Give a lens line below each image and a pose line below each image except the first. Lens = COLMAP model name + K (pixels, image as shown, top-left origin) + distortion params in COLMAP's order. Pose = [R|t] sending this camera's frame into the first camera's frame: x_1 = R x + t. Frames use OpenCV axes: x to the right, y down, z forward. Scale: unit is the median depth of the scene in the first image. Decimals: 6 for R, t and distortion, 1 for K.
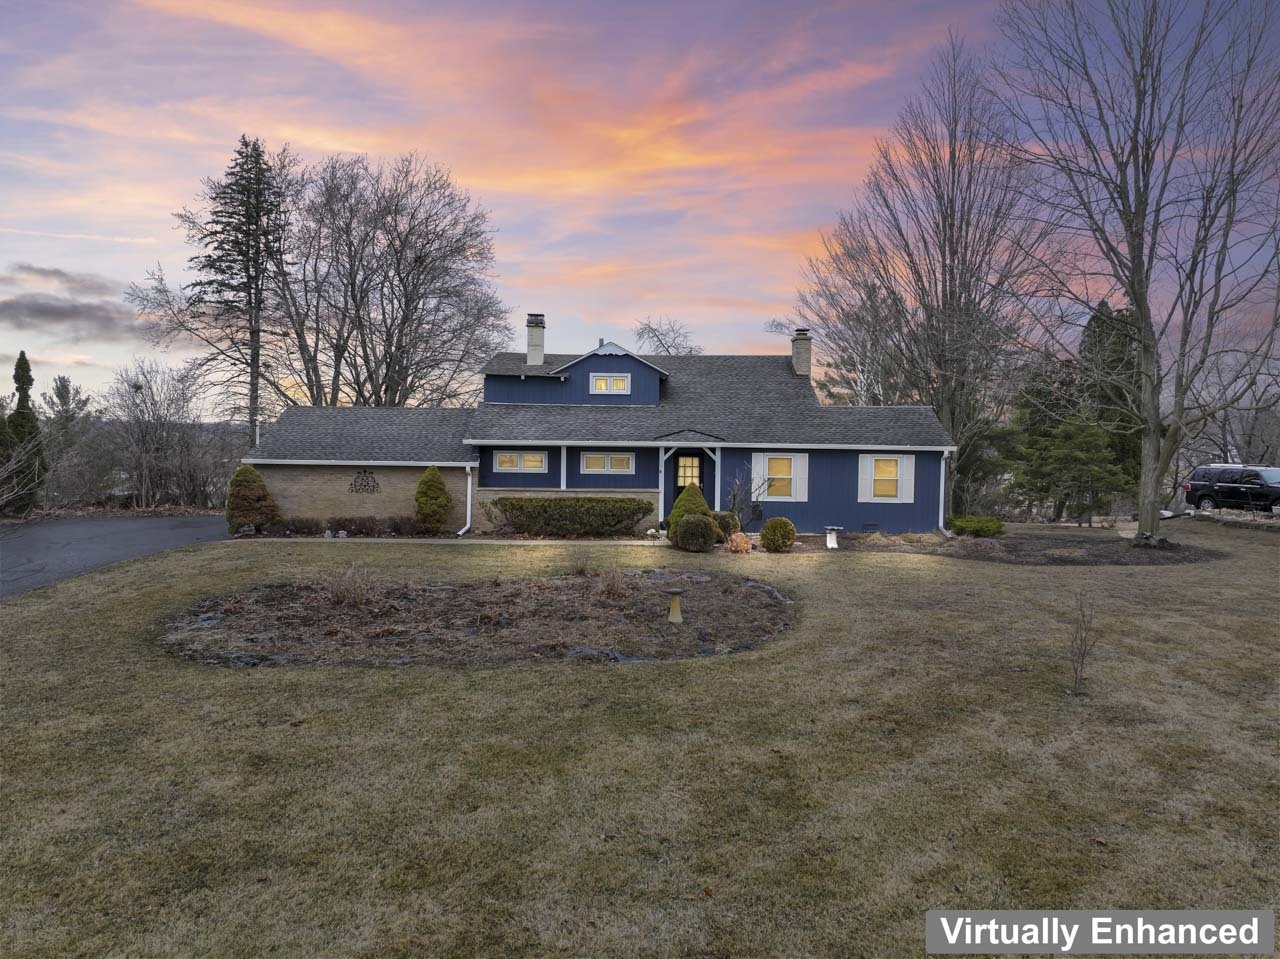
lens RADIAL K [[906.6, 0, 640.4], [0, 906.6, 460.2], [0, 0, 1]] dist [0.000957, -0.001128]
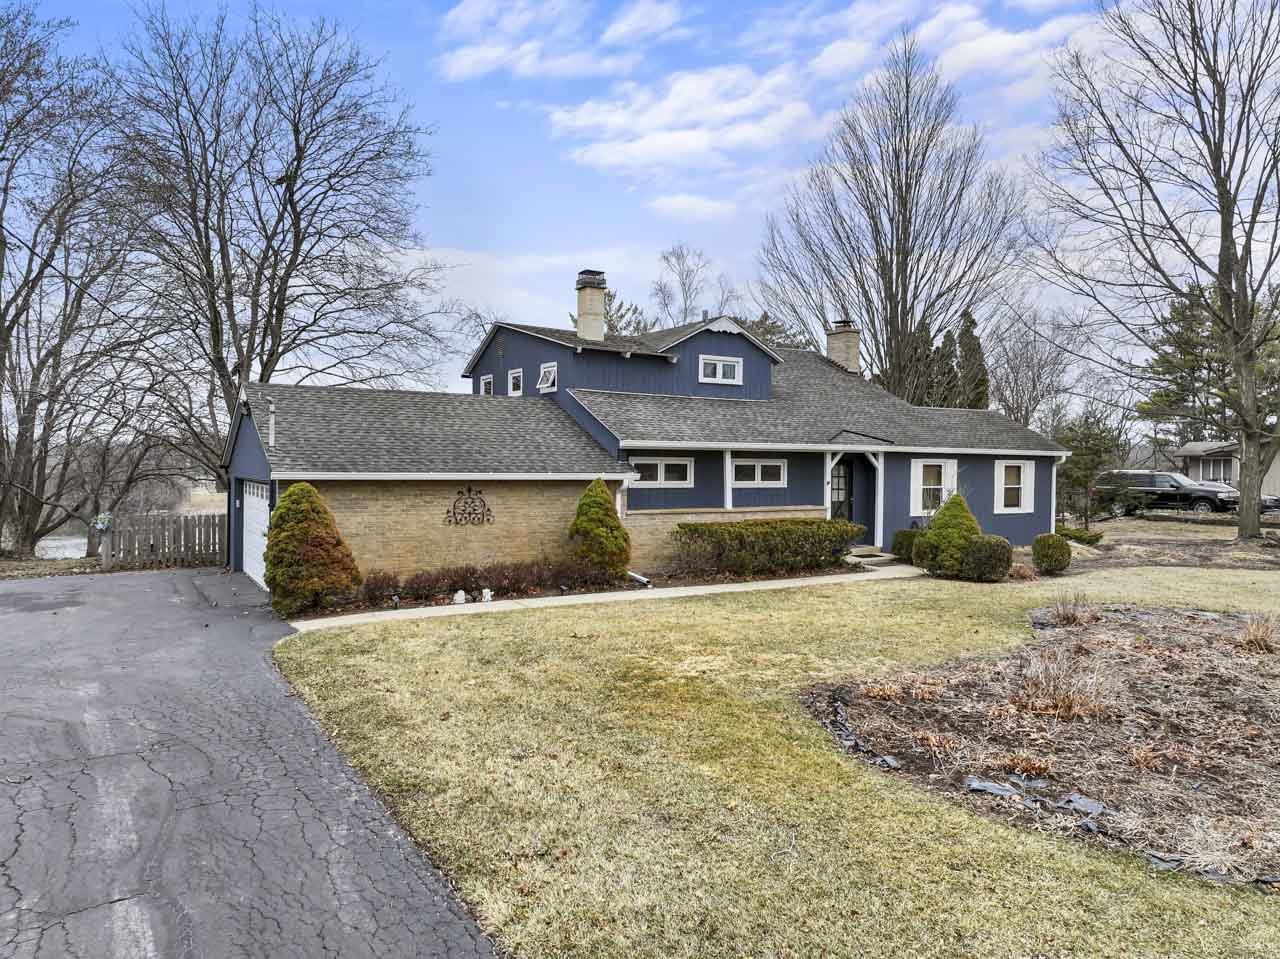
lens RADIAL K [[902.8, 0, 641.5], [0, 902.8, 473.9], [0, 0, 1]] dist [0.004497, 0.003334]
pose [[0.859922, -0.010821, 0.510311, -0.513817], [0.013587, 0.999906, -0.001692, 0.003872], [-0.510245, 0.008388, 0.859988, 0.407714]]
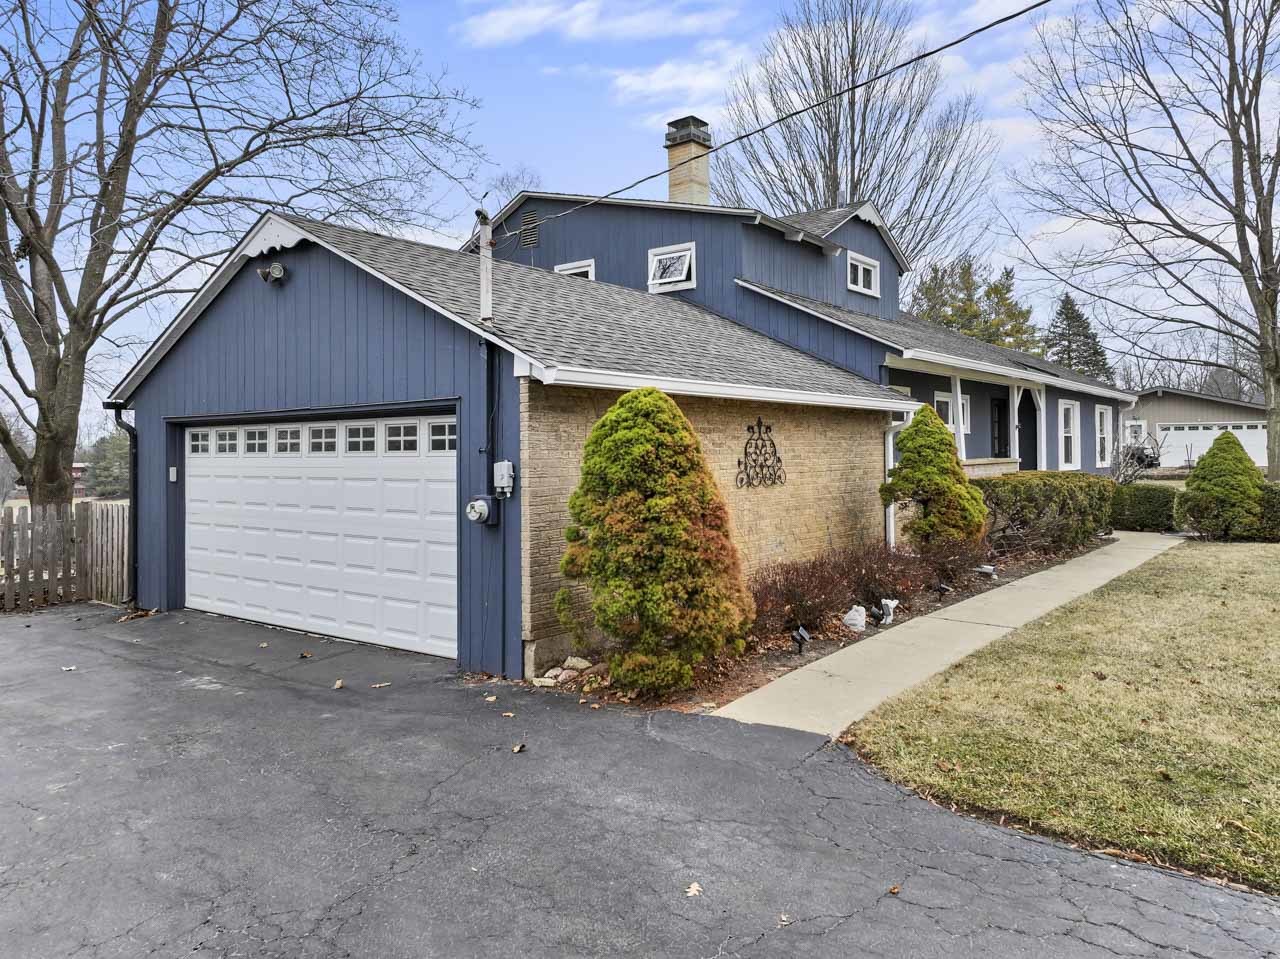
lens RADIAL K [[933.0, 0, 645.4], [0, 933.0, 442.3], [0, 0, 1]] dist [-0.001377, -0.001187]
pose [[0.616539, -0.010721, 0.787252, -0.602421], [0.040273, 0.999028, -0.017935, 0.023723], [-0.786294, 0.042762, 0.616371, 0.812722]]
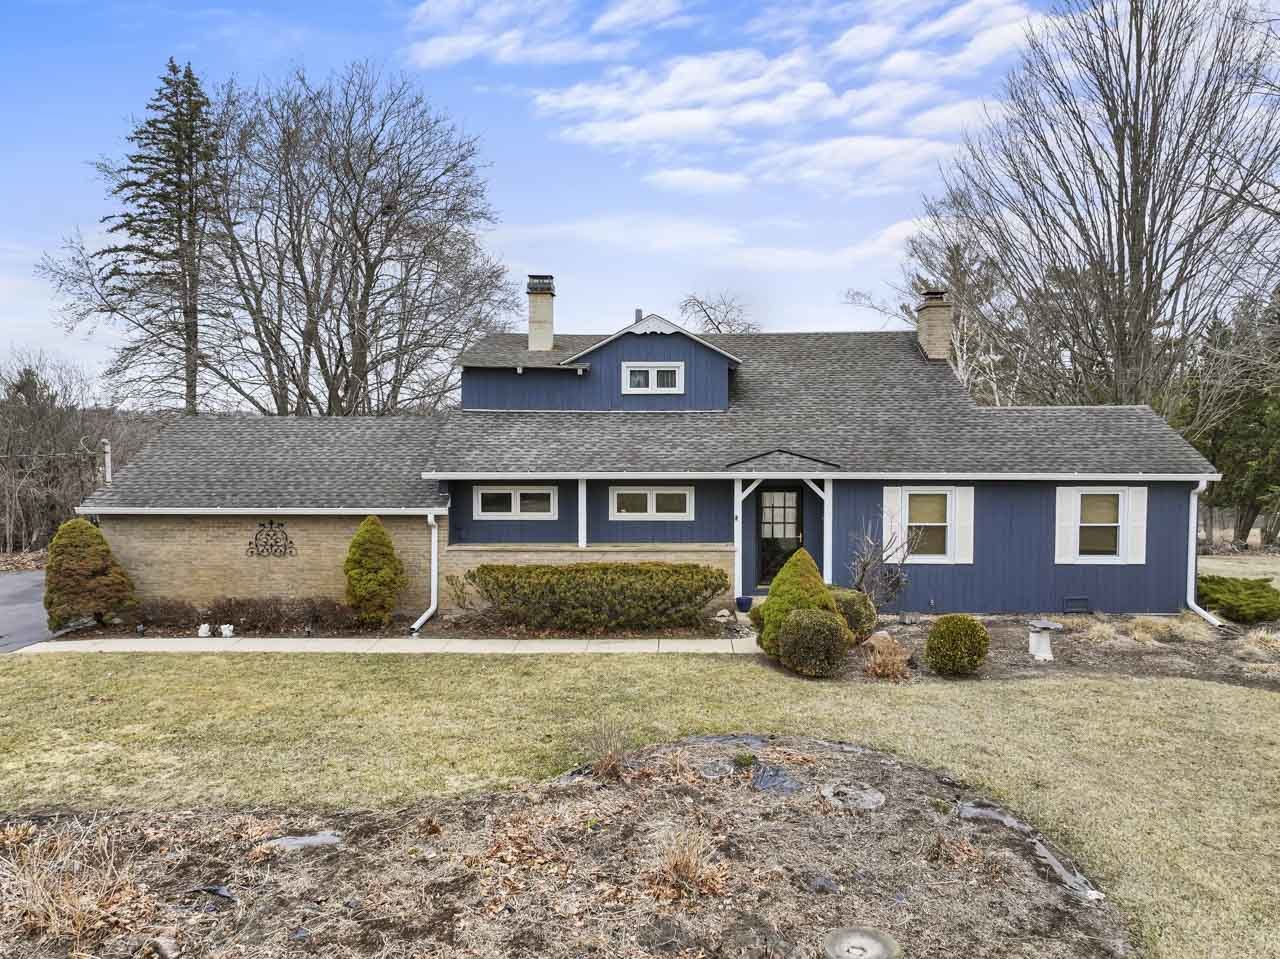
lens RADIAL K [[917.6, 0, 646.4], [0, 917.6, 449.2], [0, 0, 1]] dist [0.000896, 0.009053]
pose [[0.999496, -0.012459, -0.029197, -0.020855], [0.012702, 0.999886, 0.008178, -0.040994], [0.029092, -0.008544, 0.999540, 0.360848]]
